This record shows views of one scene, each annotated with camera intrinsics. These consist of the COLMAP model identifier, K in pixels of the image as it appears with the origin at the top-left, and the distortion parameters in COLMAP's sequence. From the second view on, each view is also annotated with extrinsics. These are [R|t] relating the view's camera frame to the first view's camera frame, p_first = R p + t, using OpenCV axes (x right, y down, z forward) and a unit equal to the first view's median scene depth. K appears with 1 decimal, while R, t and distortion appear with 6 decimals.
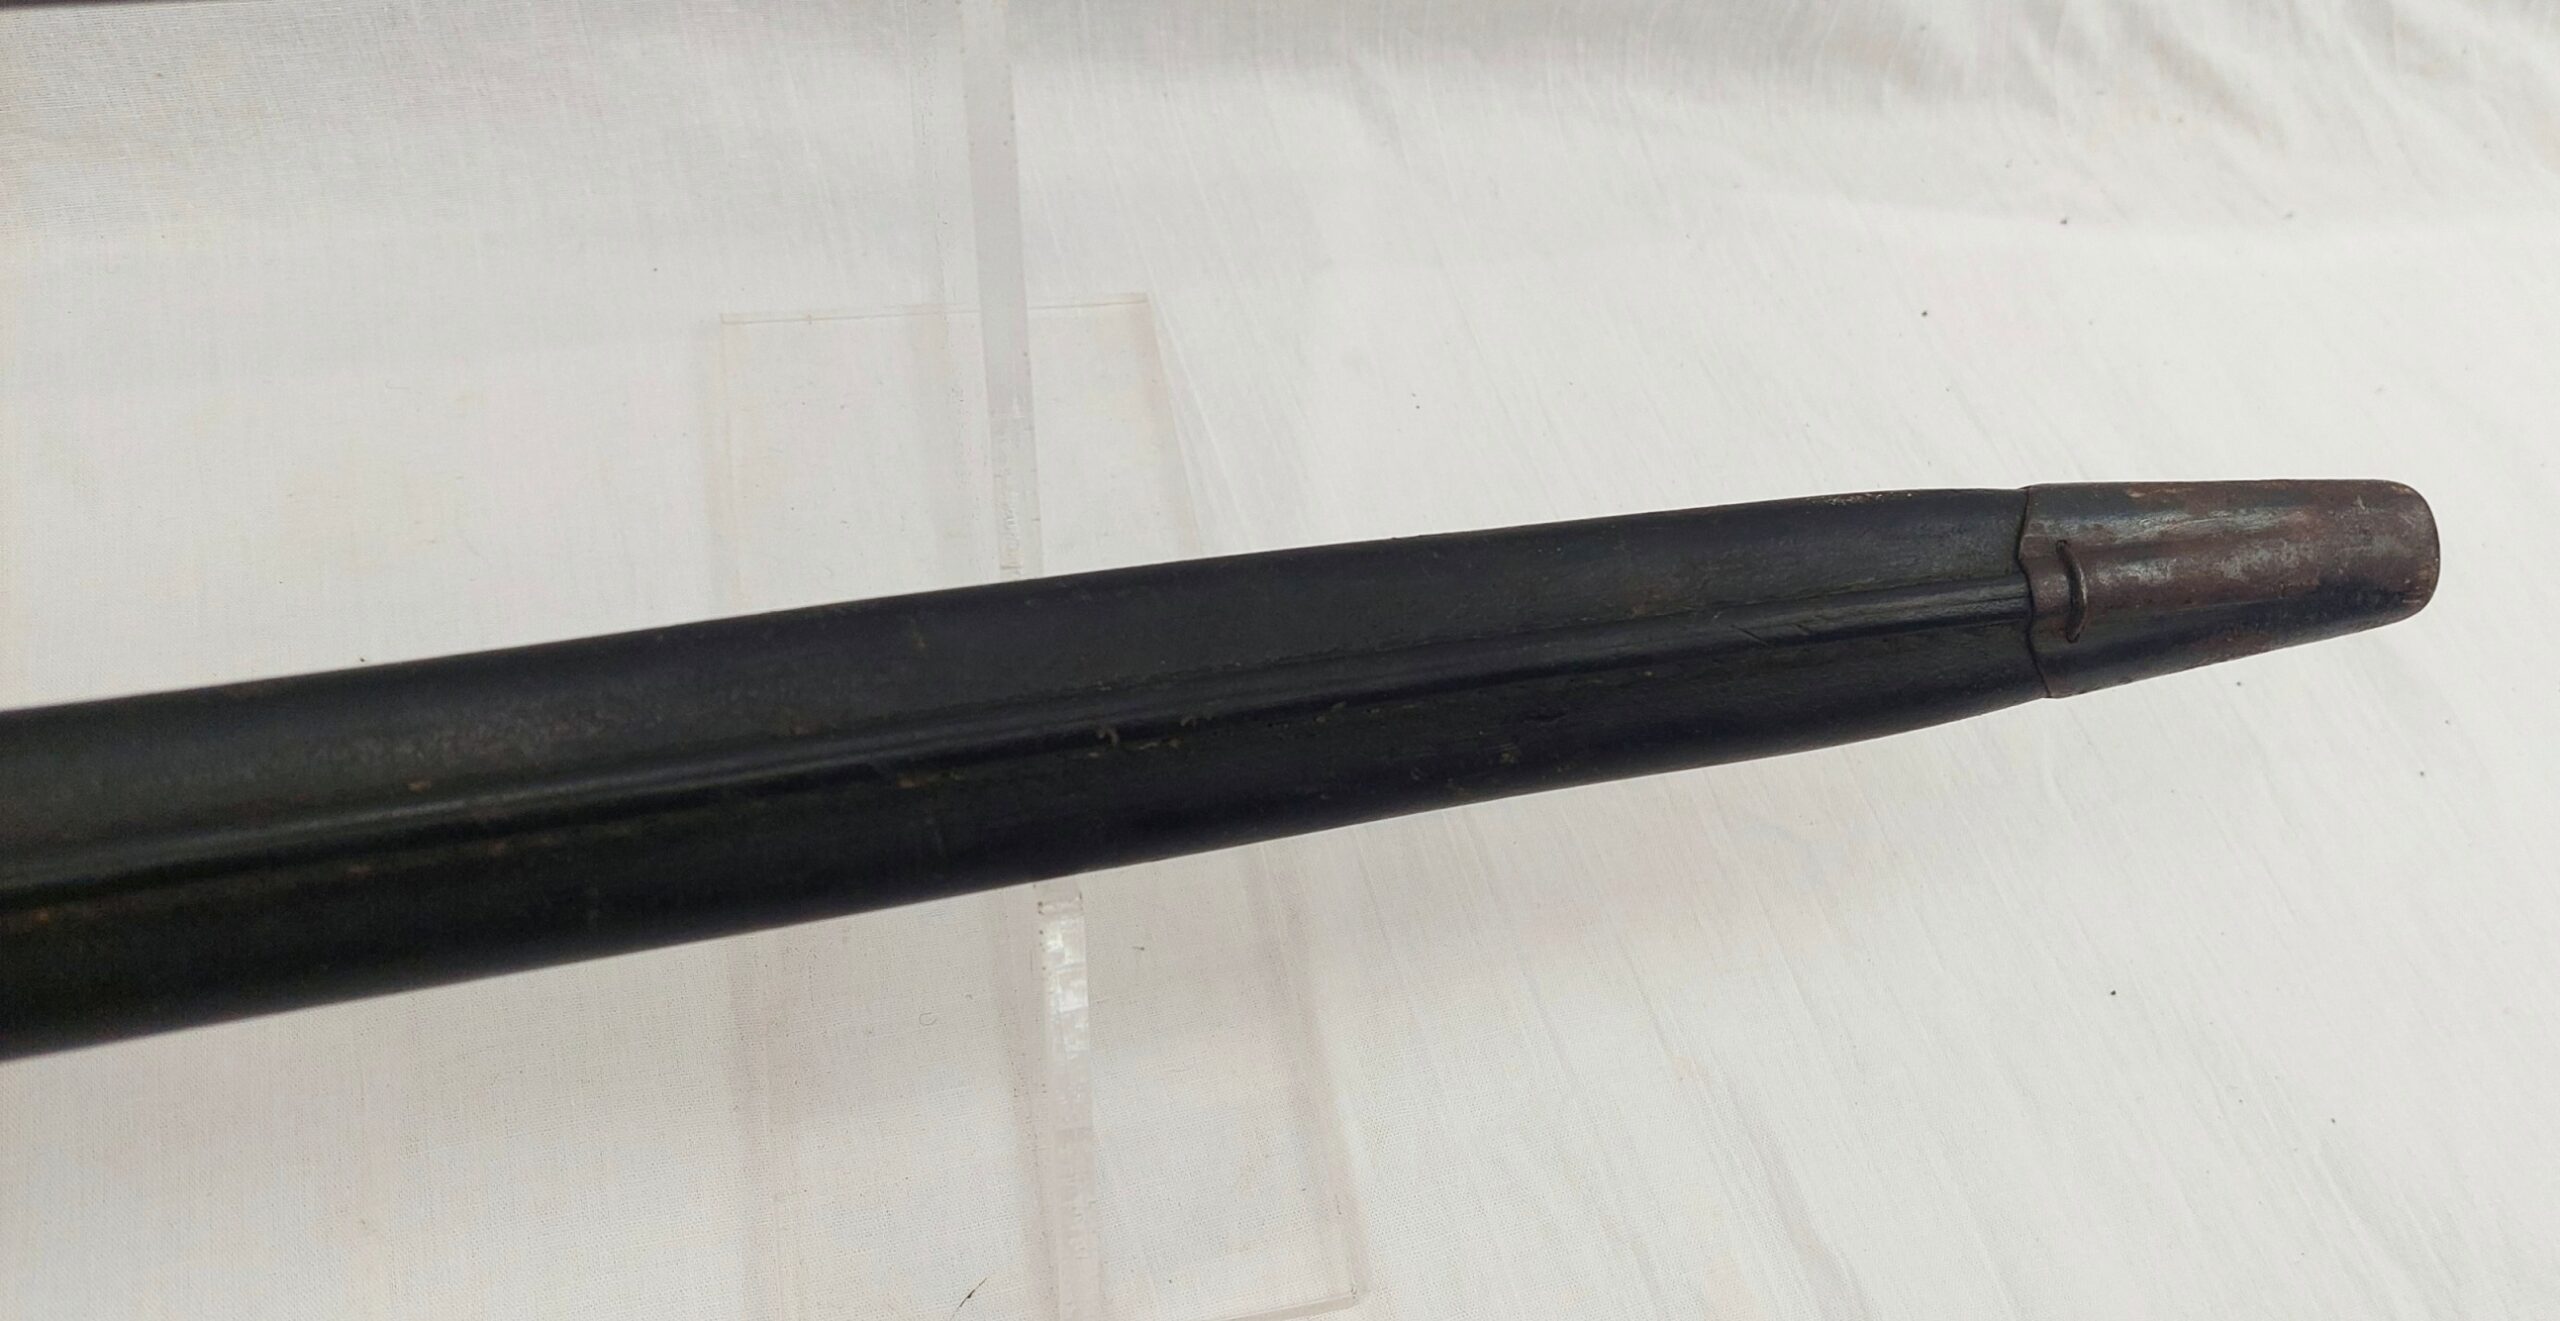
lens RADIAL K [[2008.8, 0, 1280.0], [0, 2008.8, 660.5], [0, 0, 1]] dist [-0.047279, 0.002044]
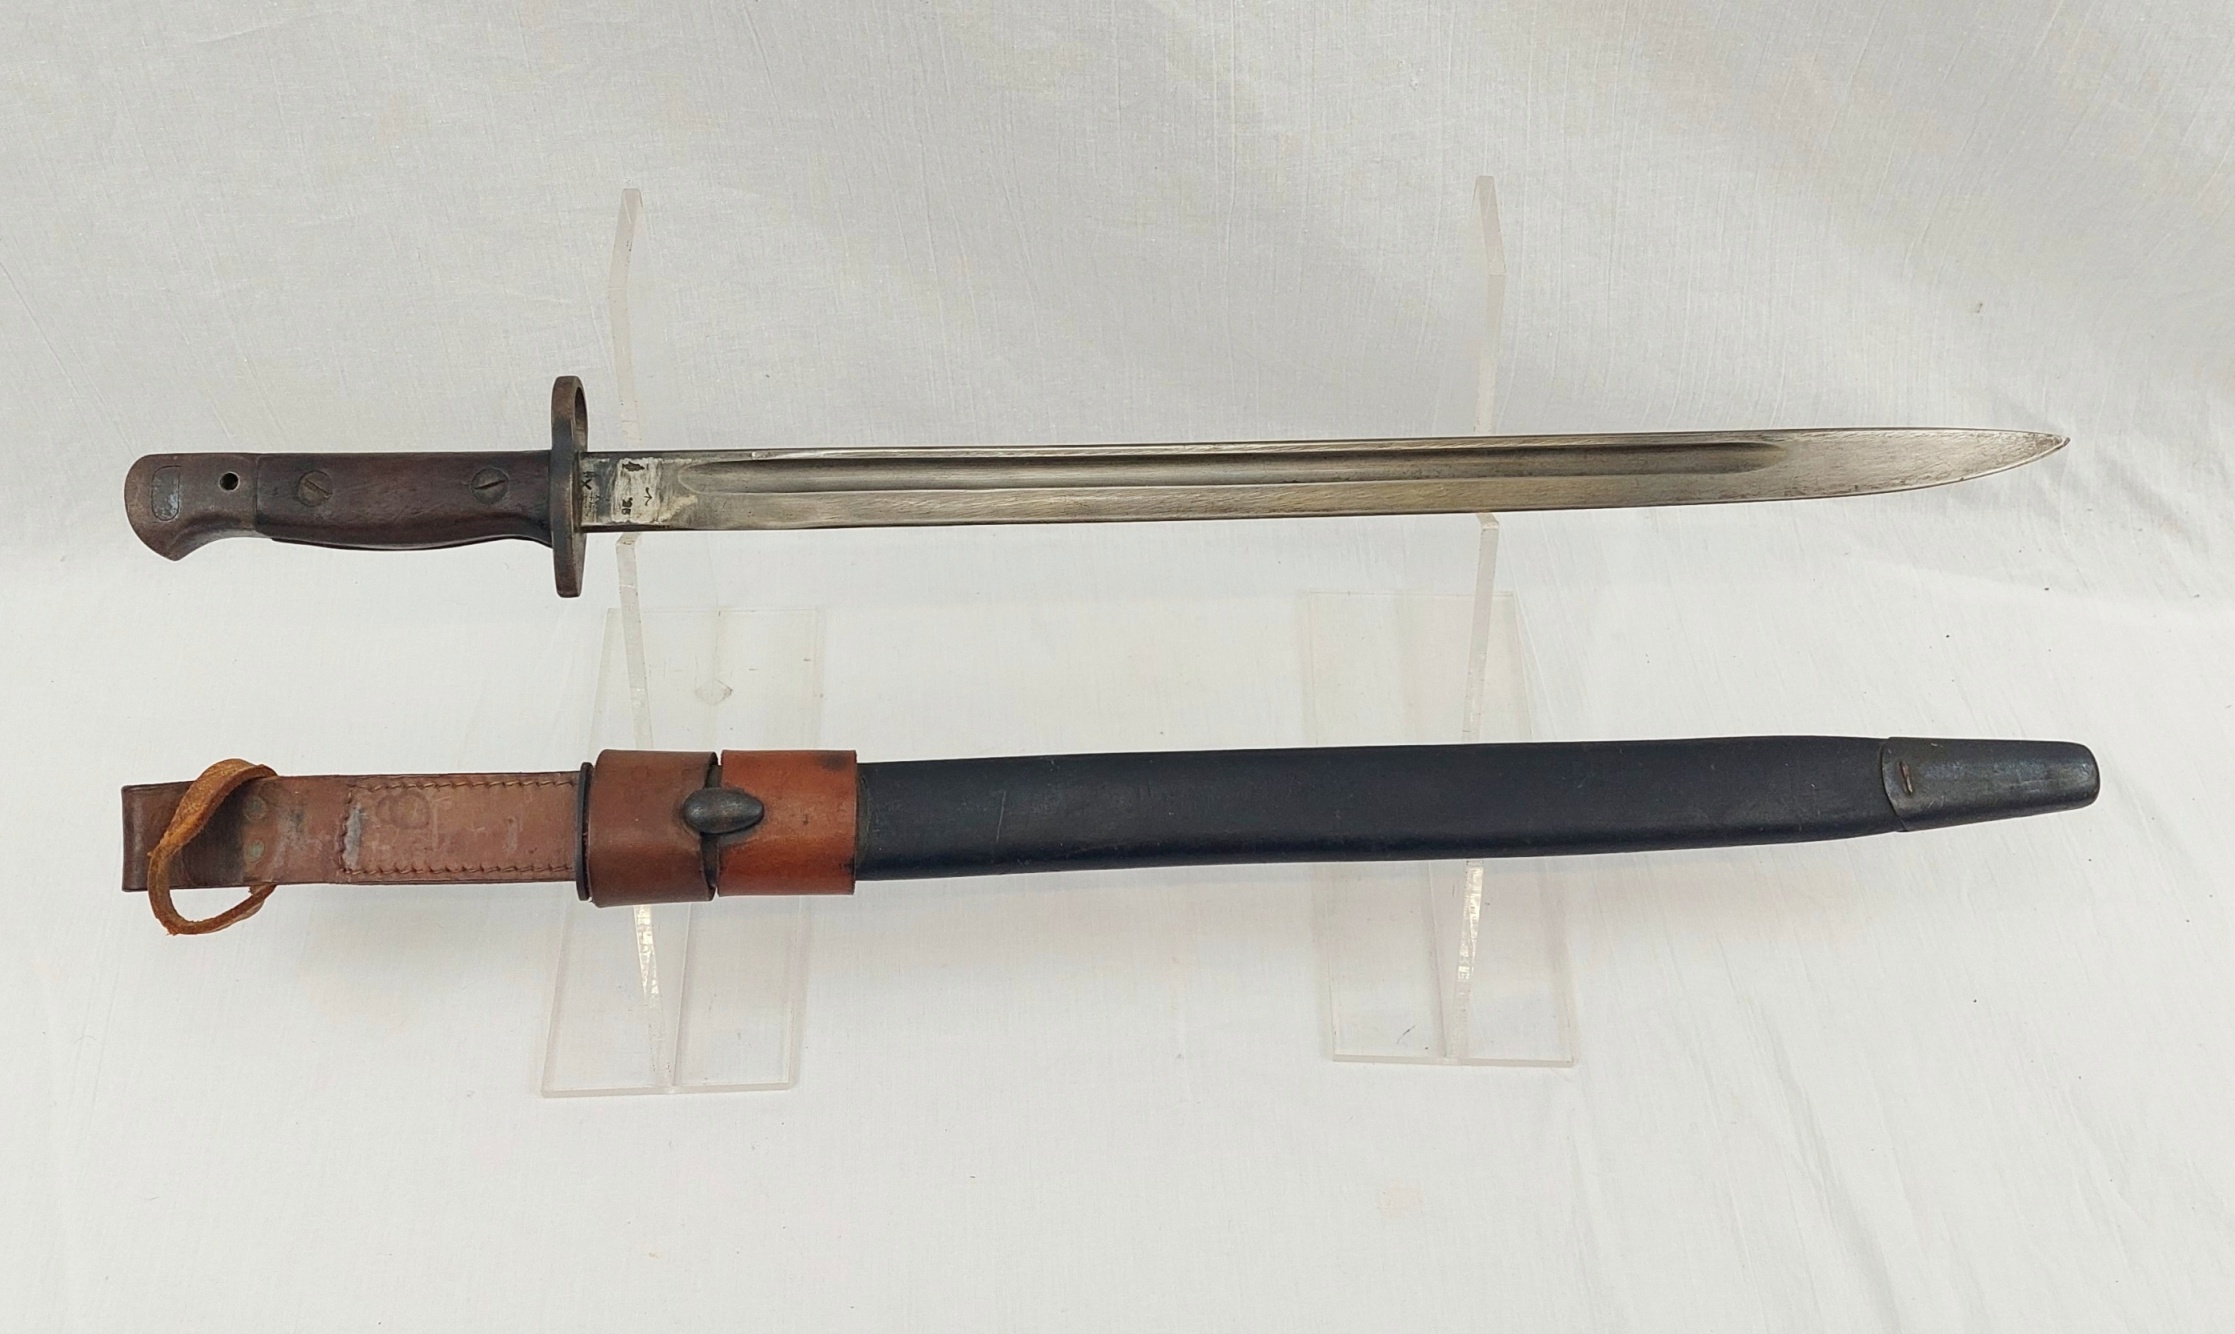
lens RADIAL K [[1616.2, 0, 1117.5], [0, 1616.2, 667.0], [0, 0, 1]] dist [-0.055056, 0.001871]
pose [[0.961680, 0.107221, -0.252339, -0.027194], [-0.123907, 0.990975, -0.051143, 0.016764], [0.244578, 0.080449, 0.966287, -0.526624]]
